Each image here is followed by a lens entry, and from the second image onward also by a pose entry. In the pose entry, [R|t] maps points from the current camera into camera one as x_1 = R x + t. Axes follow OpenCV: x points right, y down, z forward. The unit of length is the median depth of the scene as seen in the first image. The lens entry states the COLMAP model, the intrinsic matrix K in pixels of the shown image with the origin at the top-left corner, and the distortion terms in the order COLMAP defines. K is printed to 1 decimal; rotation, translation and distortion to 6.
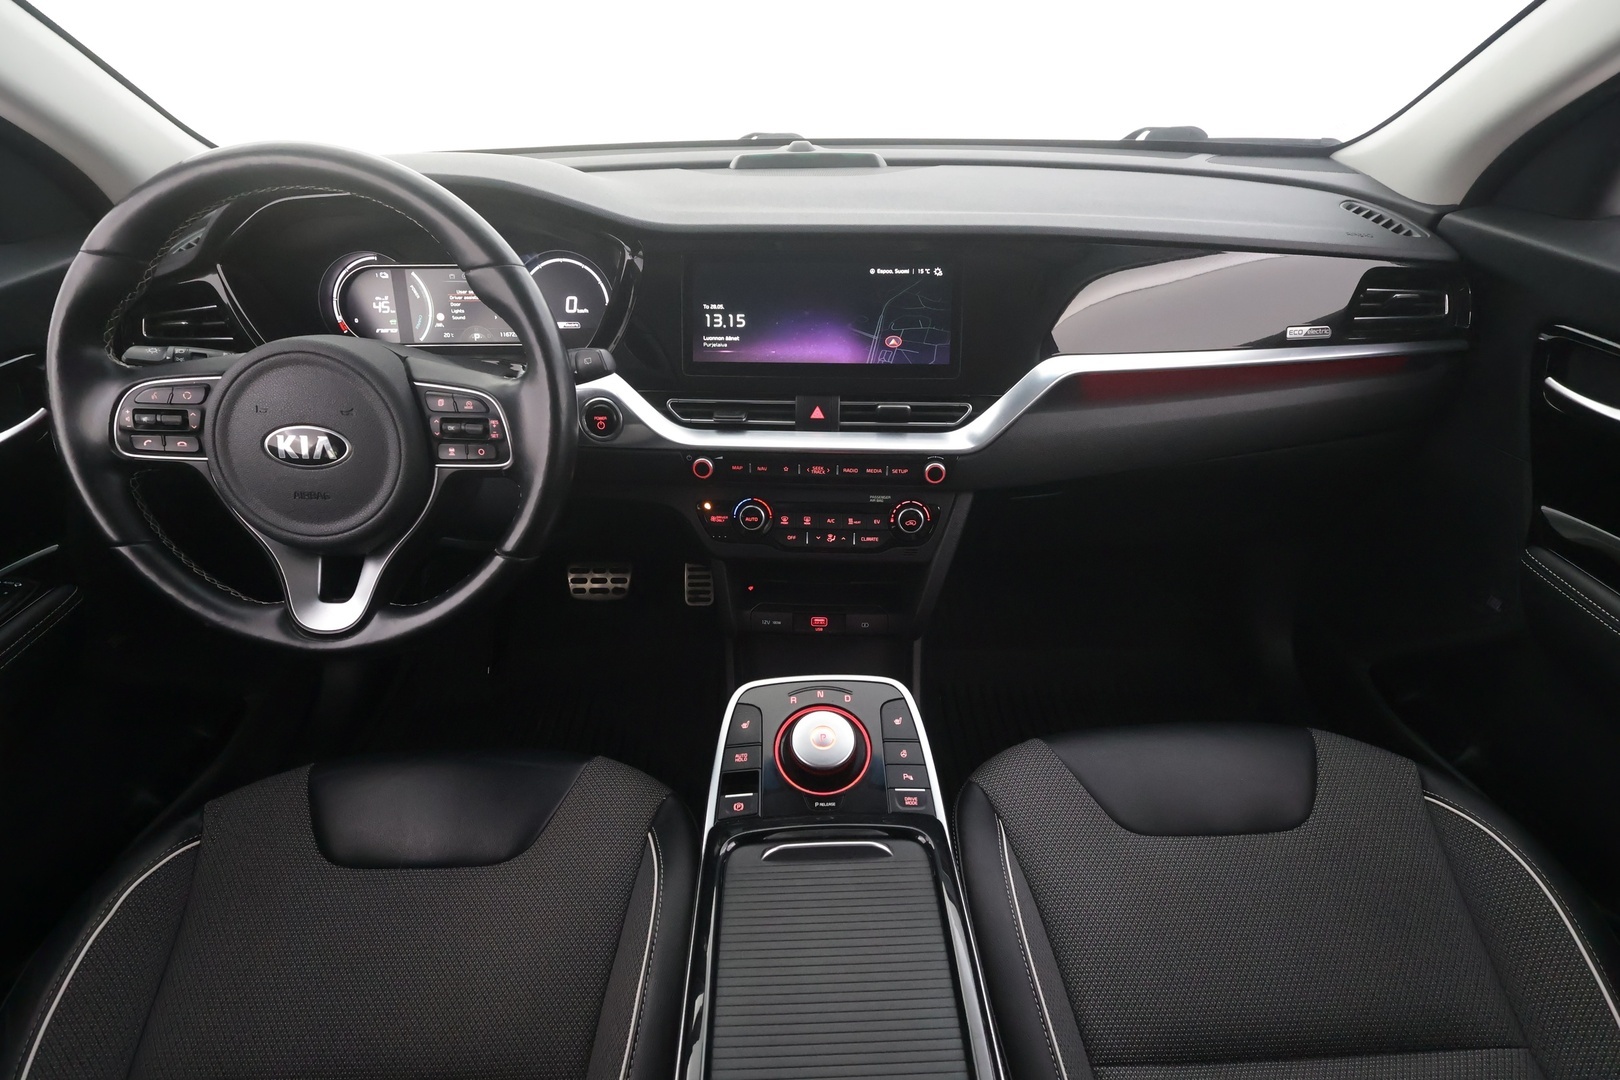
lens RADIAL K [[756.4, 0, 808.0], [0, 756.4, 526.9], [0, 0, 1]] dist [0.009879, 0.002867]
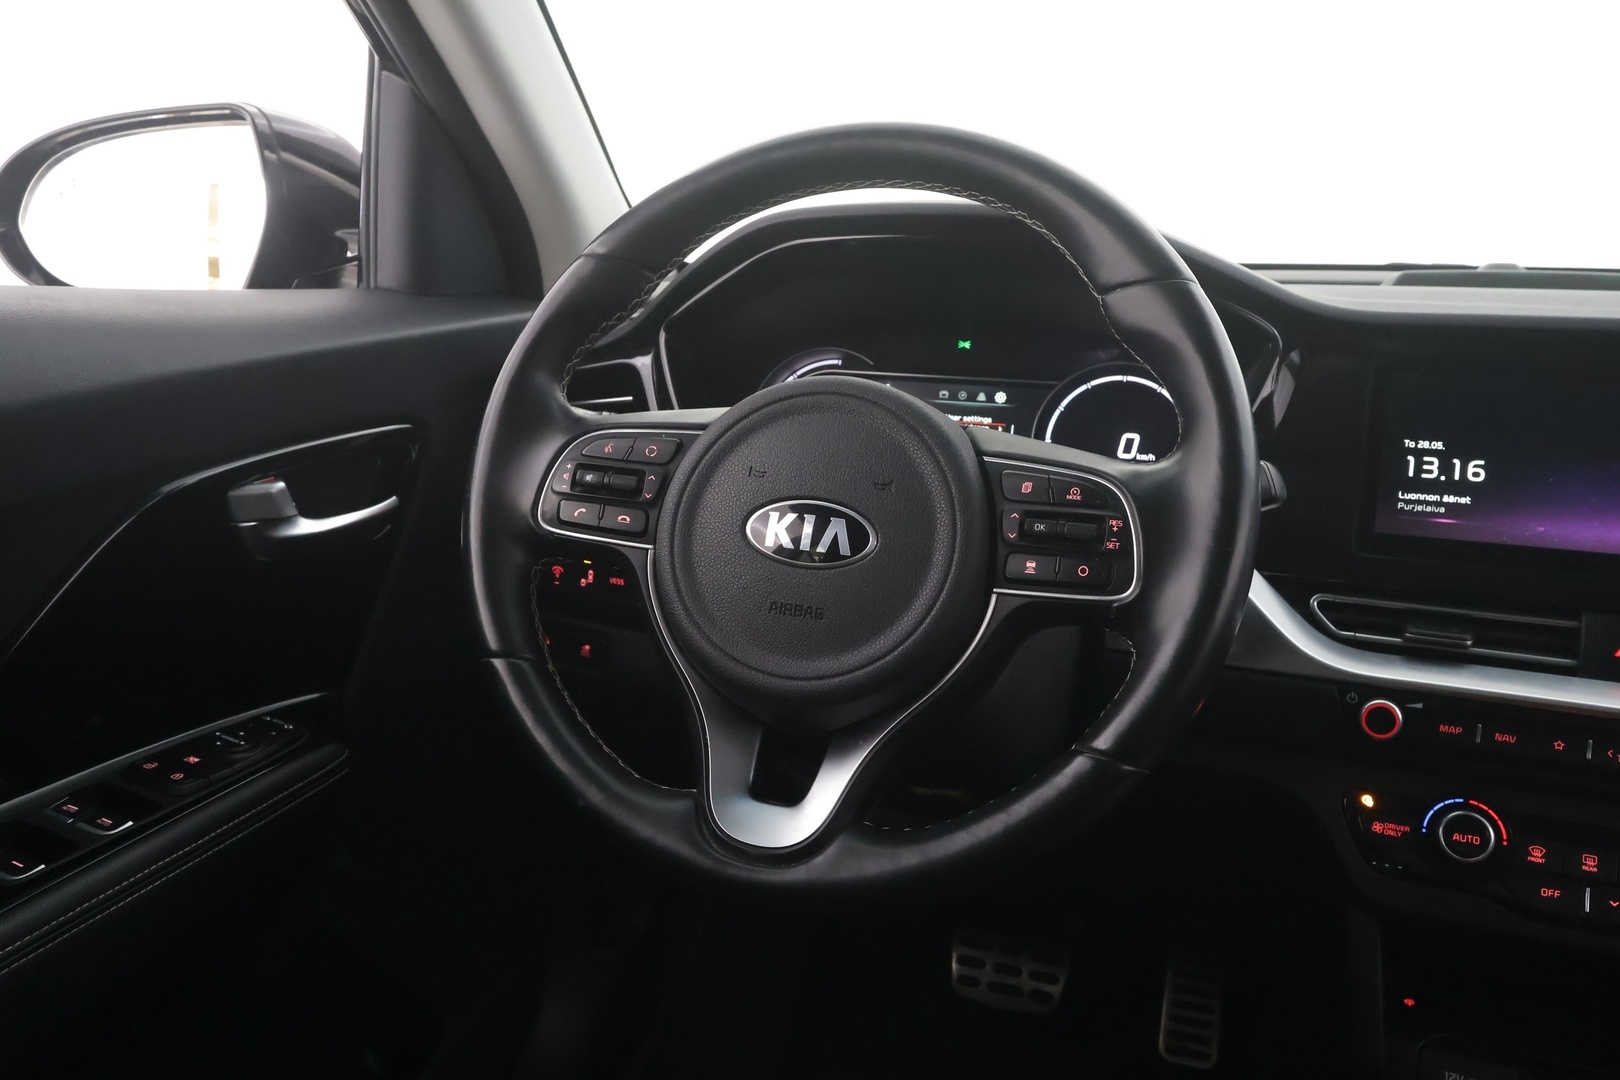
lens RADIAL K [[1267.1, 0, 812.8], [0, 1267.1, 544.7], [0, 0, 1]] dist [0.010178, 0.002121]
pose [[0.941414, 0.101906, -0.321489, -0.237304], [-0.207147, 0.926970, -0.312757, 0.167466], [0.266138, 0.361030, 0.893772, 0.055297]]
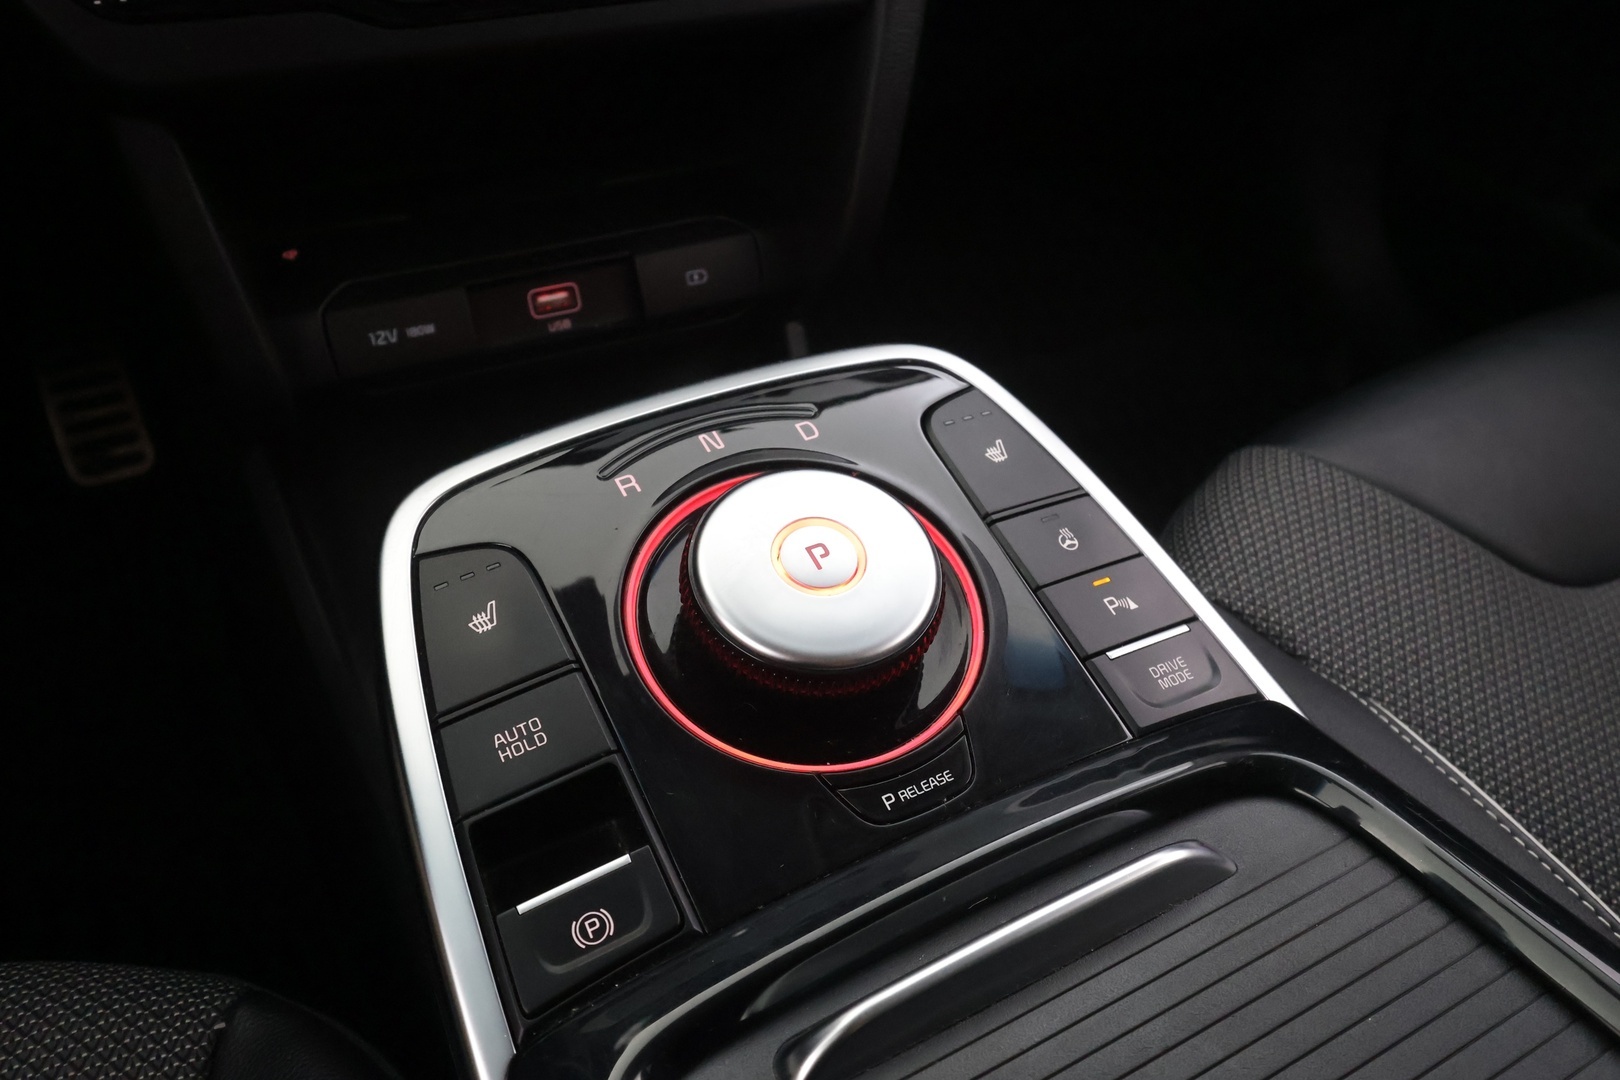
lens RADIAL K [[1248.7, 0, 812.6], [0, 1248.7, 527.6], [0, 0, 1]] dist [0.000591, 0.004004]
pose [[0.892589, -0.268709, 0.362051, -0.114491], [0.222156, 0.960871, 0.165448, 0.171847], [-0.392342, -0.067245, 0.917358, 0.532068]]
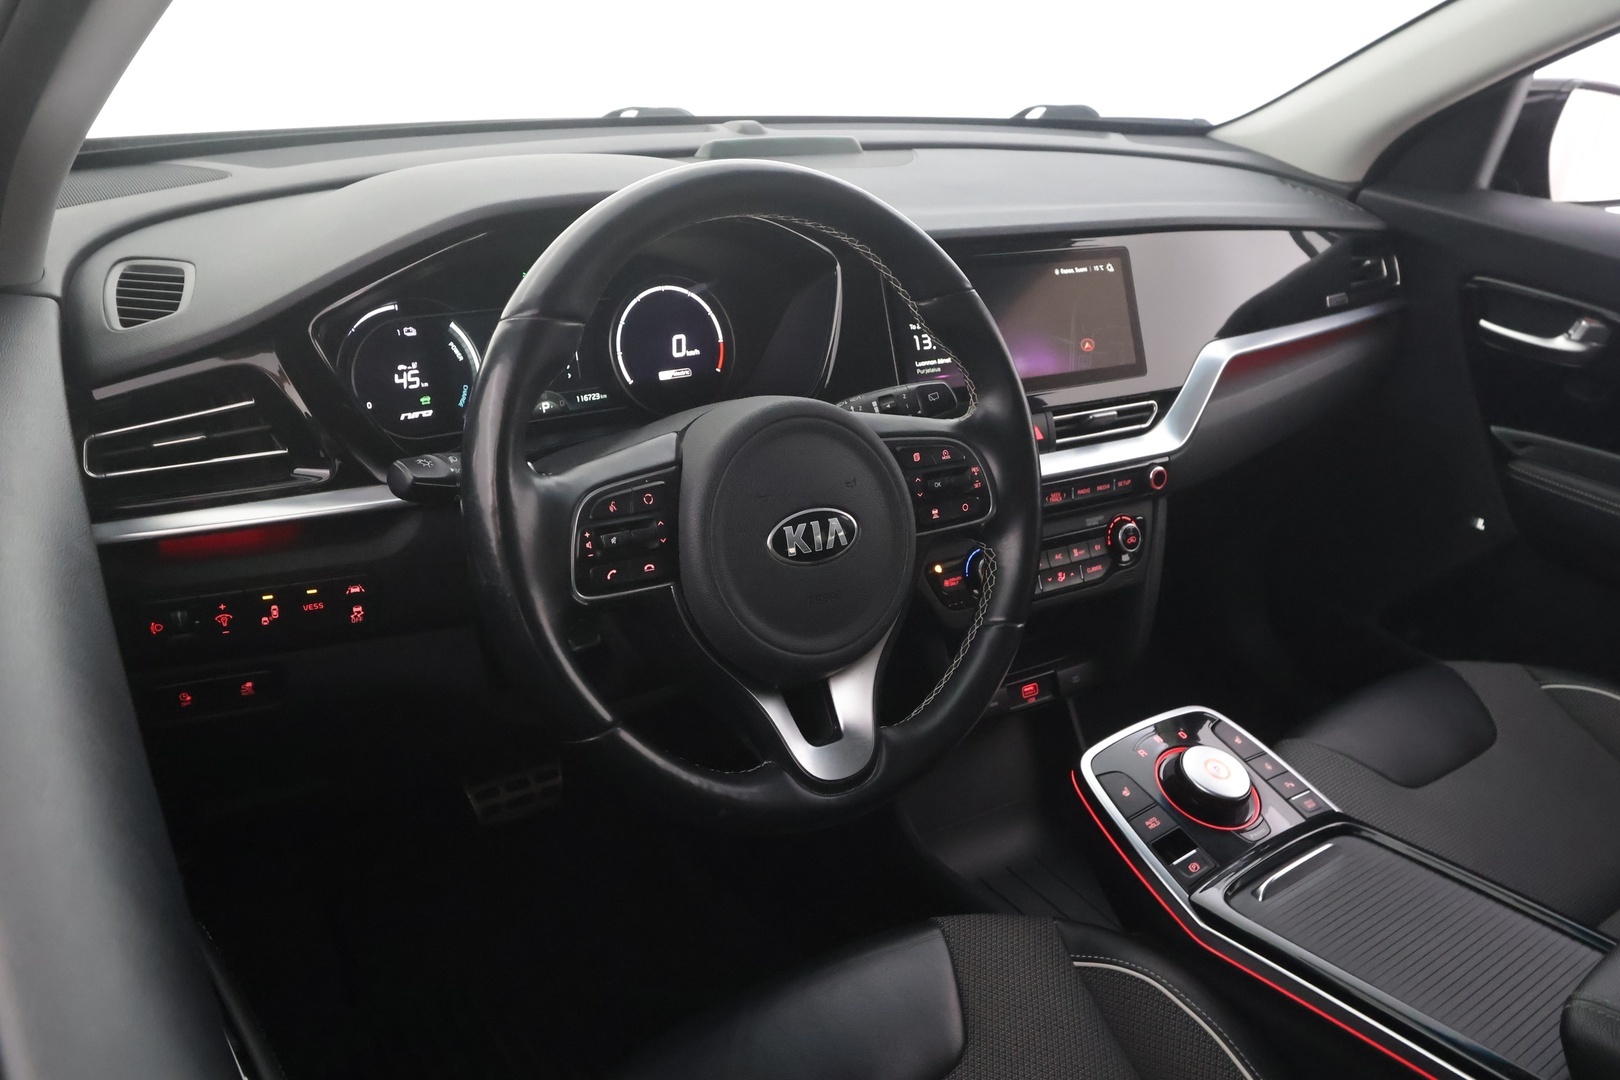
lens RADIAL K [[1267.1, 0, 803.9], [0, 1267.1, 530.0], [0, 0, 1]] dist [0.010178, 0.002121]
pose [[0.822964, -0.176763, 0.539893, -0.994080], [0.242398, 0.968766, -0.052312, -0.033185], [-0.513783, 0.173919, 0.840107, -0.055415]]
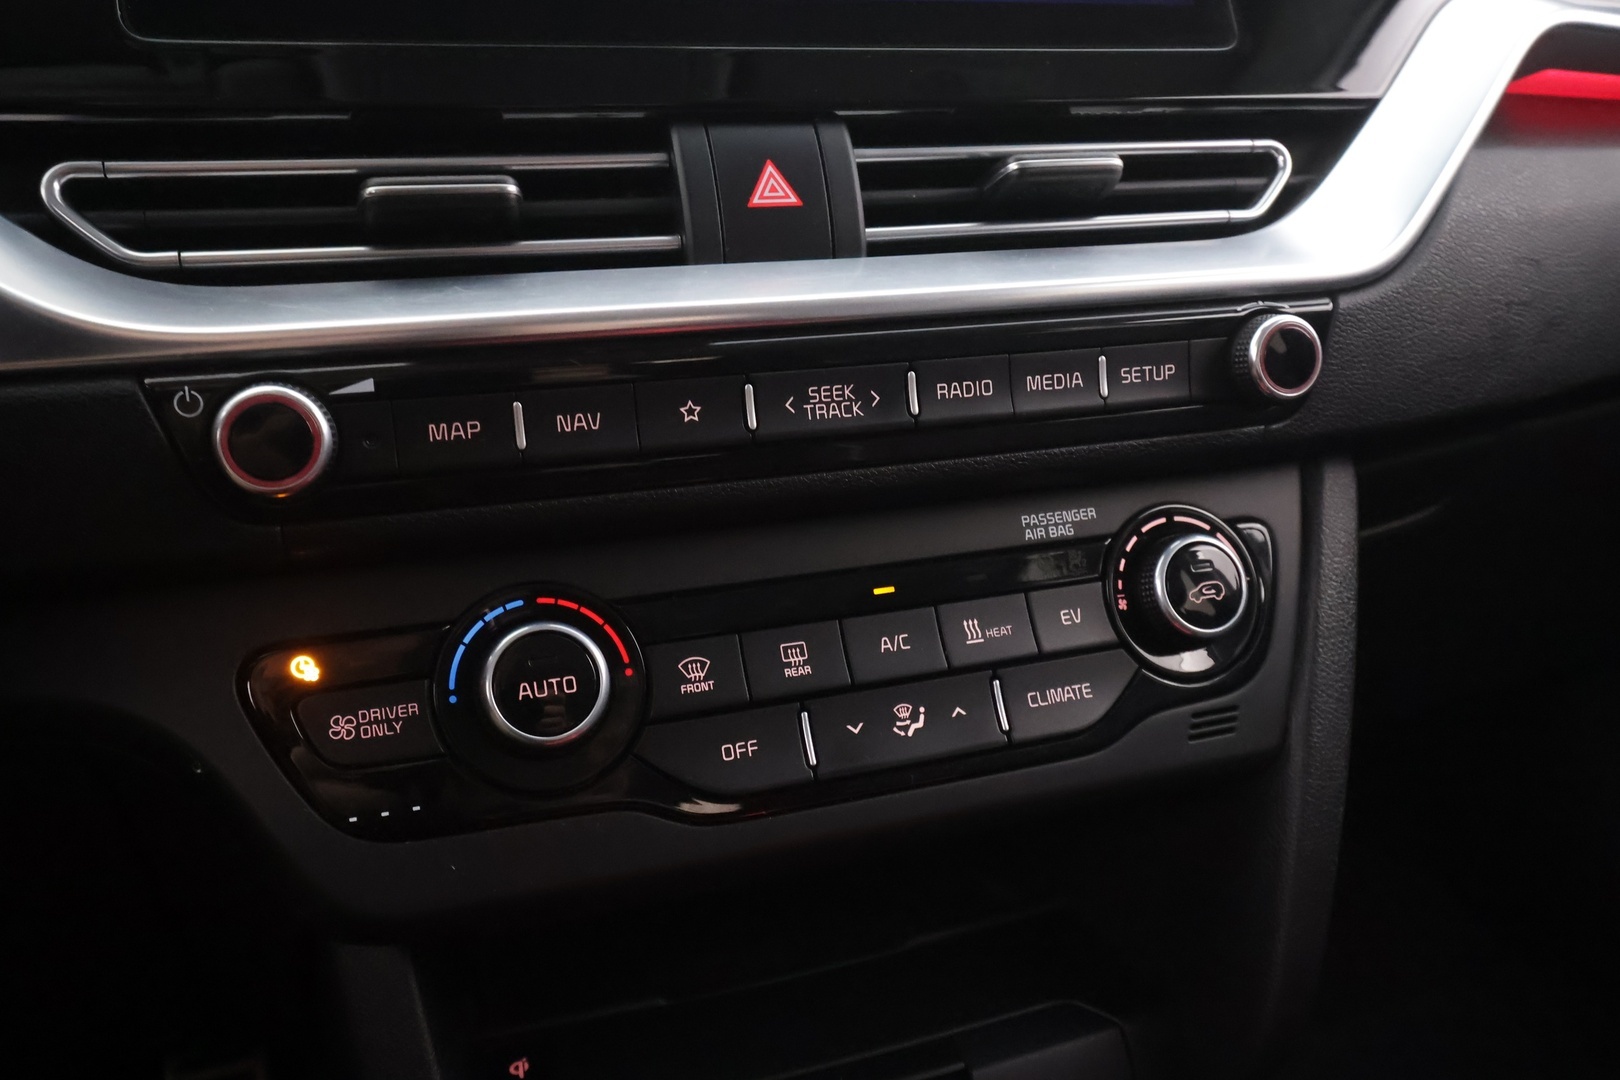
lens RADIAL K [[1248.7, 0, 811.9], [0, 1248.7, 524.9], [0, 0, 1]] dist [0.000591, 0.004004]
pose [[0.929228, -0.111881, 0.352162, -0.124570], [0.214837, 0.939000, -0.268559, 0.055668], [-0.300633, 0.325210, 0.896581, 0.675653]]
